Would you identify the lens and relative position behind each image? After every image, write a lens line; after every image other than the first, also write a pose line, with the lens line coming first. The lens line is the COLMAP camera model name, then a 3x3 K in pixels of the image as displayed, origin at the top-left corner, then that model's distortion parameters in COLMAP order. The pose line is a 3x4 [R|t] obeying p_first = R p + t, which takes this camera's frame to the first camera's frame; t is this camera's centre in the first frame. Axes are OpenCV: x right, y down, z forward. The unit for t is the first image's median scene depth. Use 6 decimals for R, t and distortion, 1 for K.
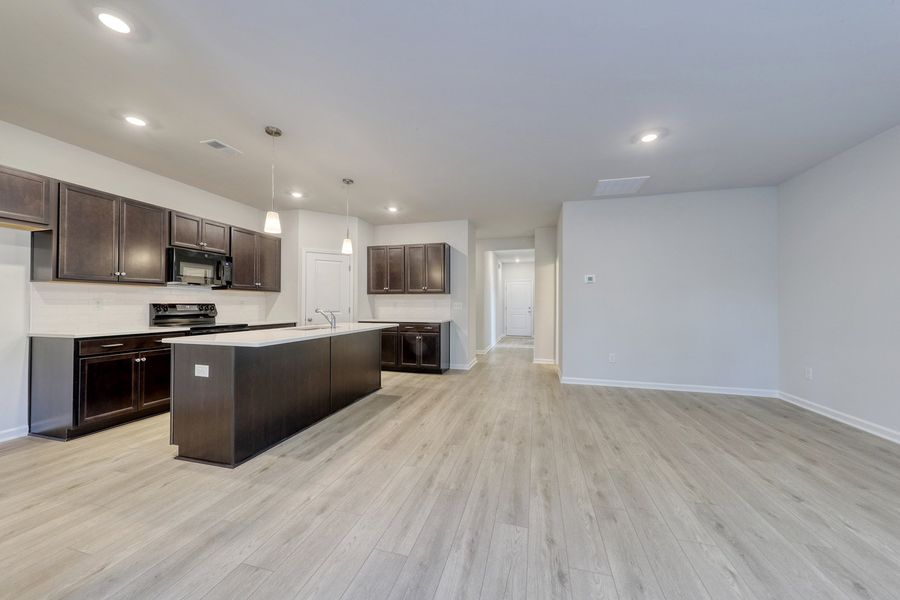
lens RADIAL K [[320.3, 0, 452.2], [0, 320.3, 301.6], [0, 0, 1]] dist [-0.000086, 0.000032]
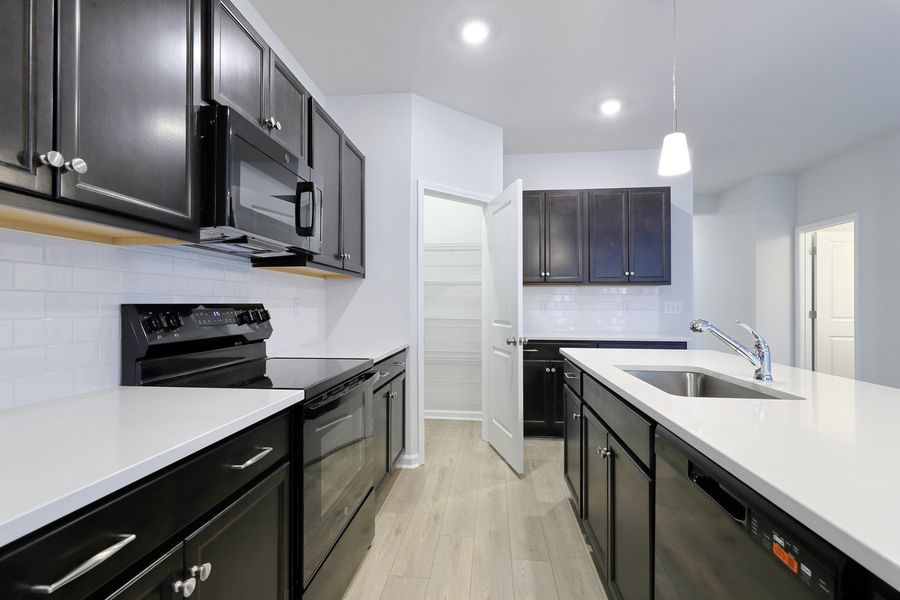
lens RADIAL K [[409.2, 0, 449.2], [0, 409.2, 303.3], [0, 0, 1]] dist [-0.000303, -0.000032]
pose [[0.989752, -0.001849, 0.142783, -0.648384], [0.001729, 0.999998, 0.000968, 0.005221], [-0.142784, -0.000712, 0.989754, 0.549365]]
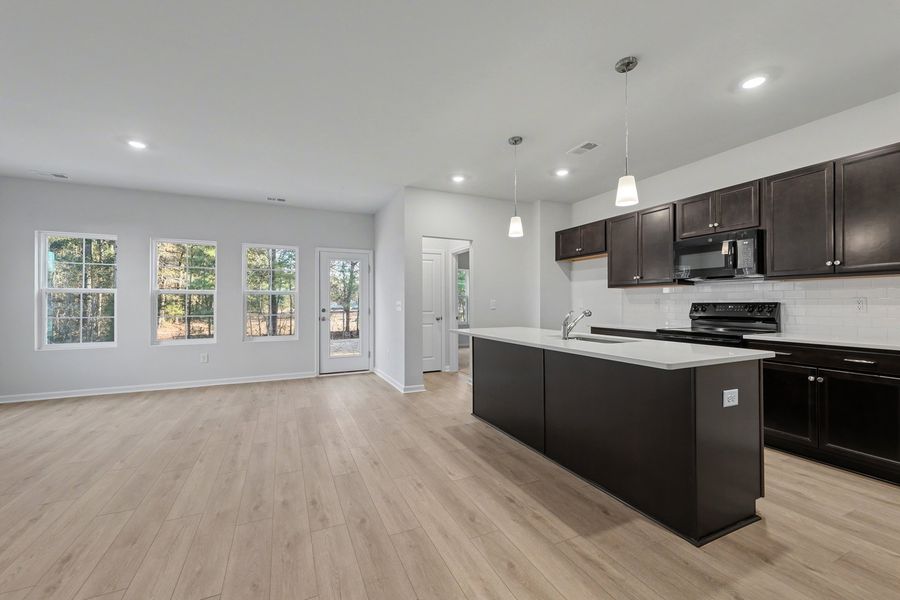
lens RADIAL K [[372.5, 0, 452.6], [0, 372.5, 298.9], [0, 0, 1]] dist [0.001513, 0.000021]
pose [[-0.774479, -0.008745, -0.632539, 0.267162], [0.005144, 0.999784, -0.020121, 0.011239], [0.632579, -0.018837, -0.774267, 1.274271]]
